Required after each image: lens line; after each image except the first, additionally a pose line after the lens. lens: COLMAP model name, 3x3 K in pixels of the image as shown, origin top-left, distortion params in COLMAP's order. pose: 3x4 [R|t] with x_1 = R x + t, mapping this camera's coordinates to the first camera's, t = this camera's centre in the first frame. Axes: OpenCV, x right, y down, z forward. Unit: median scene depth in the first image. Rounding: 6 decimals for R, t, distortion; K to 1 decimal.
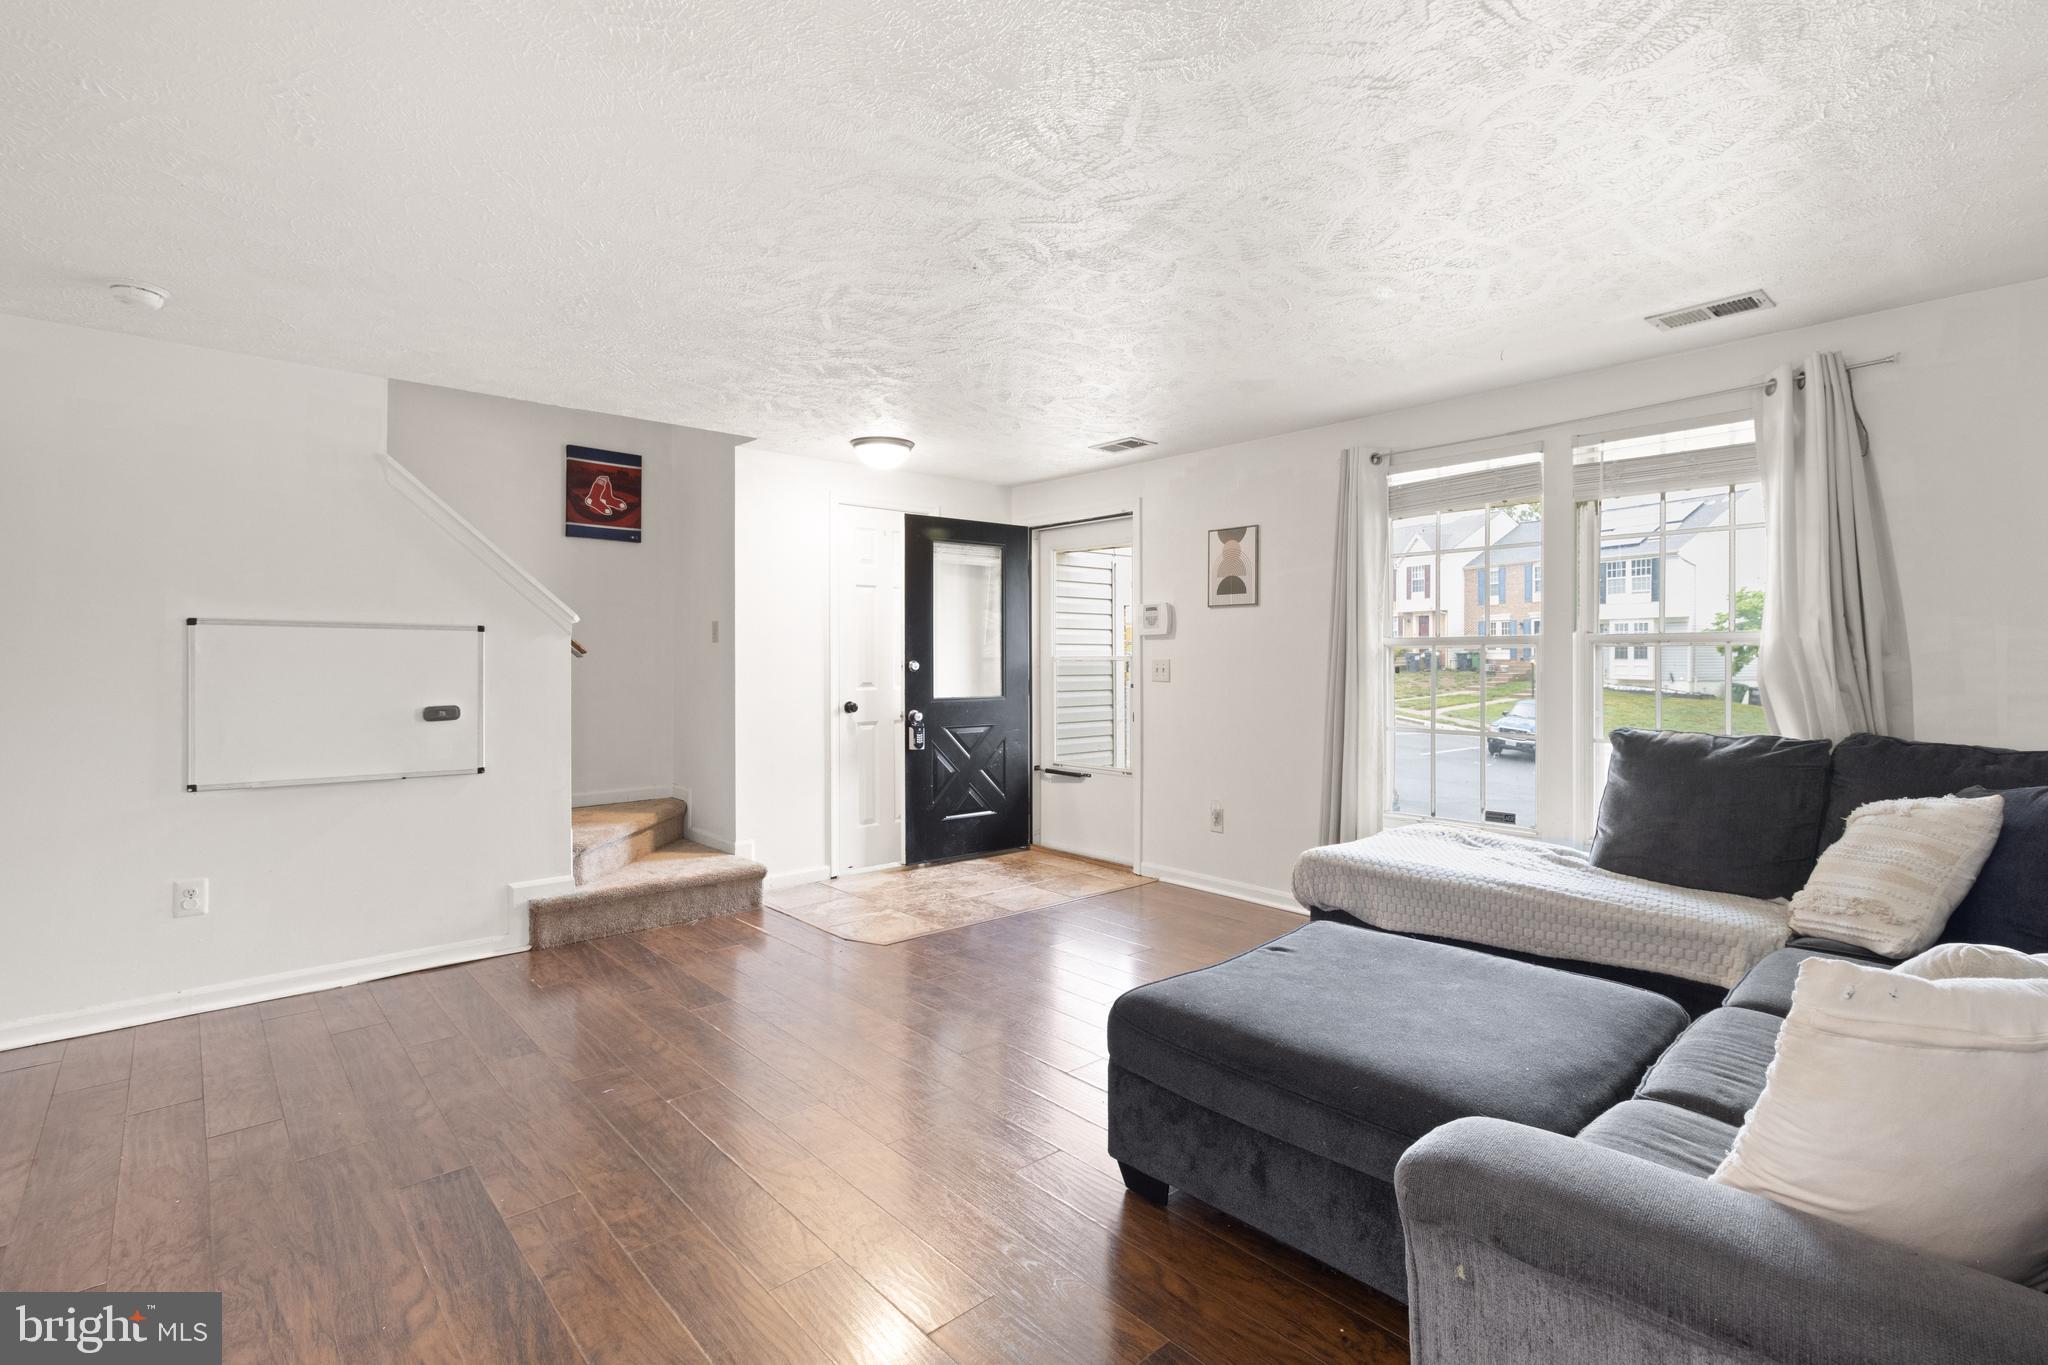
lens RADIAL K [[954.4, 0, 1022.8], [0, 954.4, 679.7], [0, 0, 1]] dist [-0.000970, 0.001363]
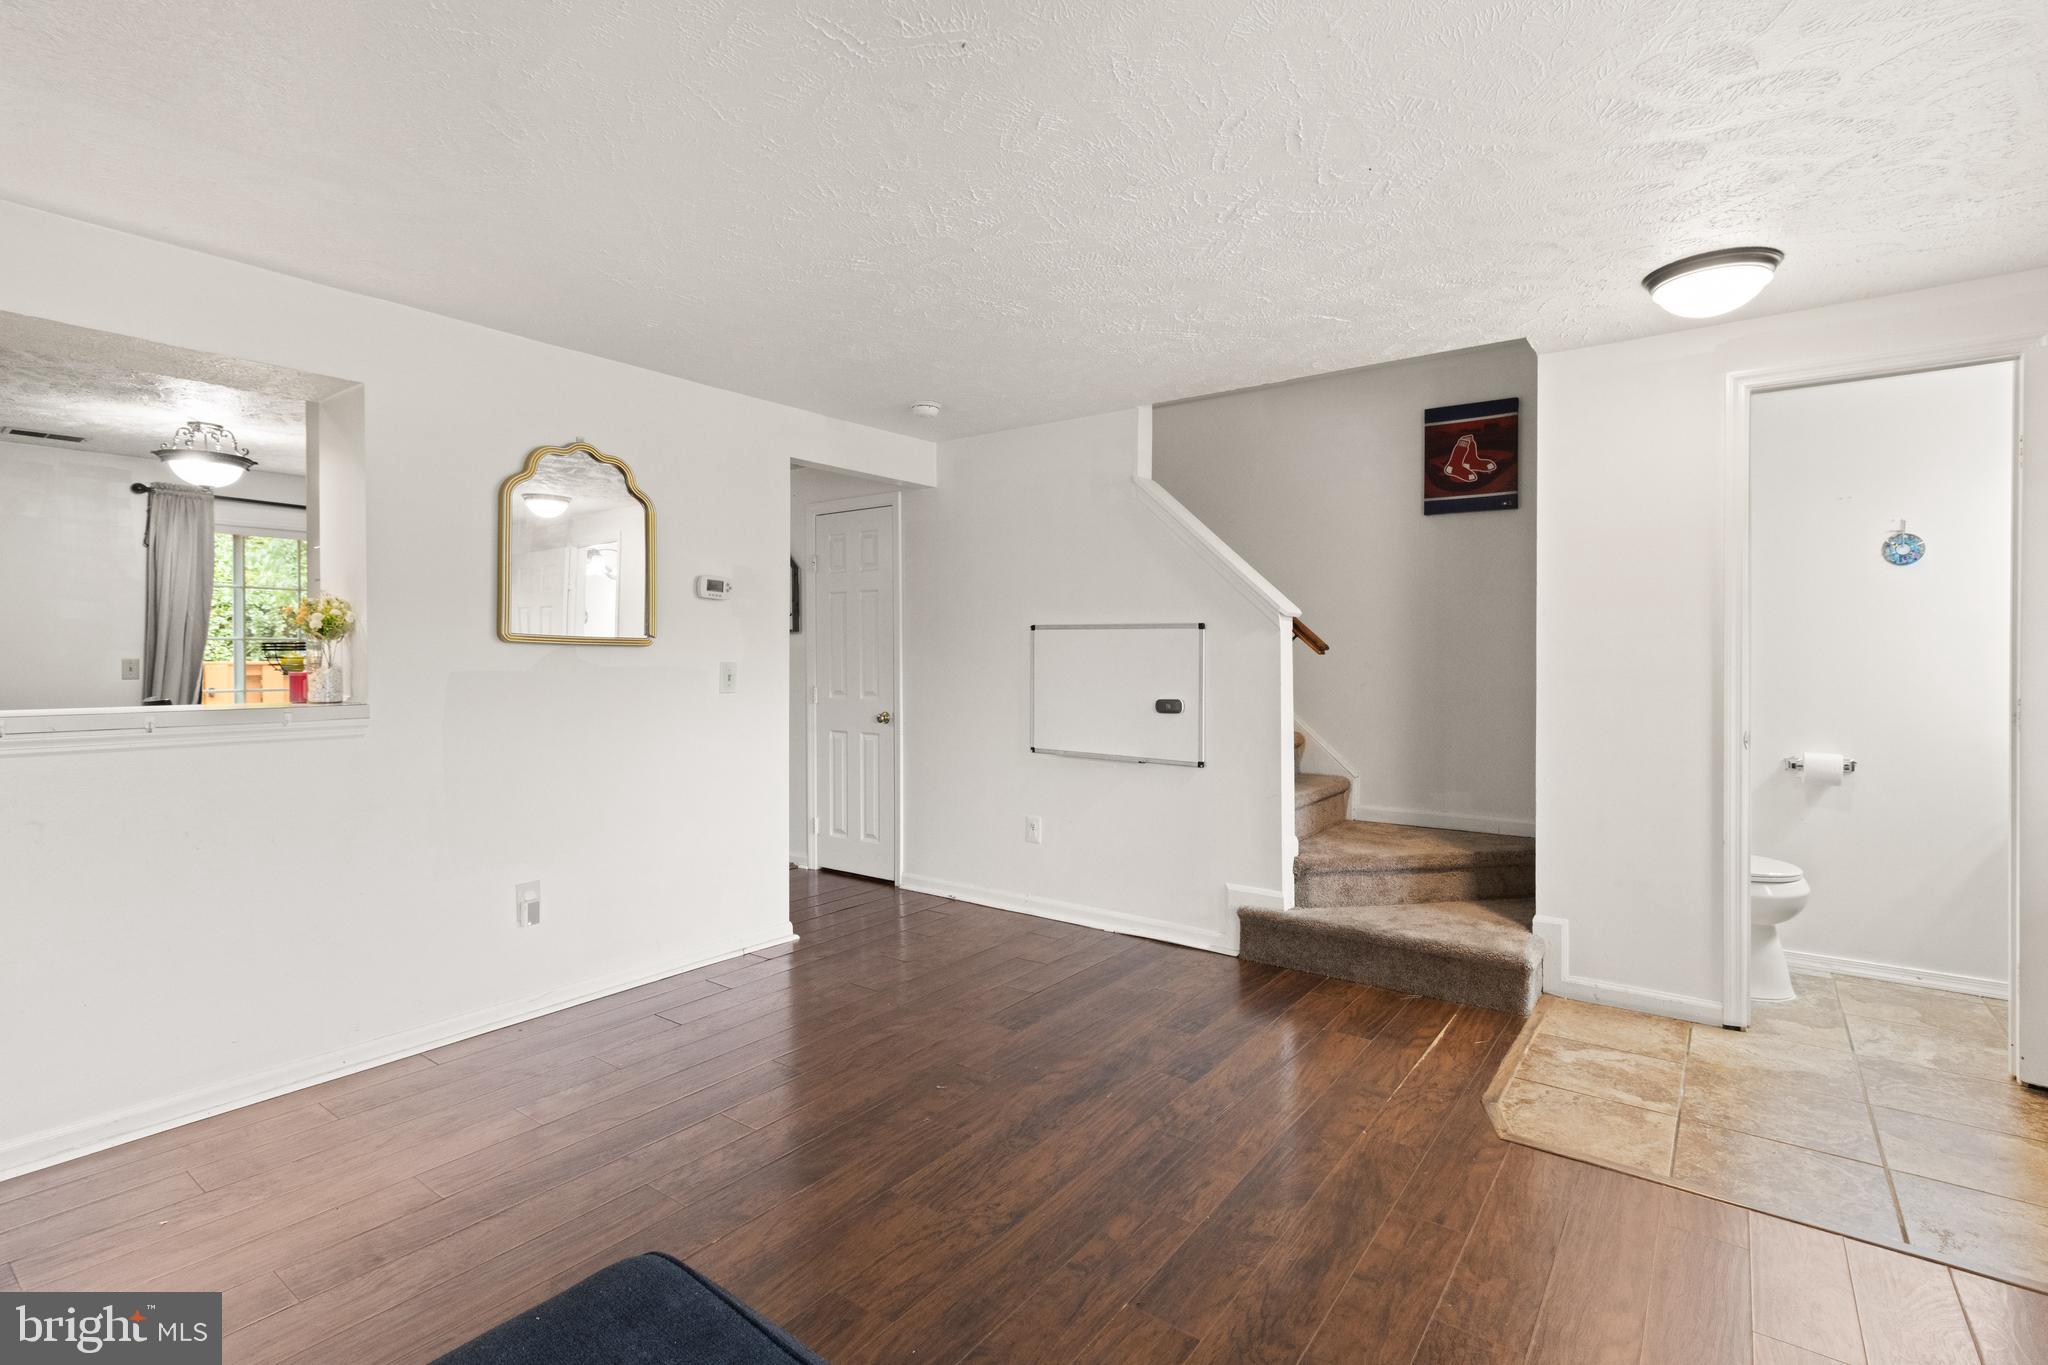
lens RADIAL K [[954.4, 0, 1017.2], [0, 954.4, 661.2], [0, 0, 1]] dist [-0.000970, 0.001363]
pose [[0.199389, 0.012103, -0.979846, 0.380790], [-0.022446, 0.999718, 0.007781, -0.018714], [0.979663, 0.020442, 0.199604, 0.579027]]
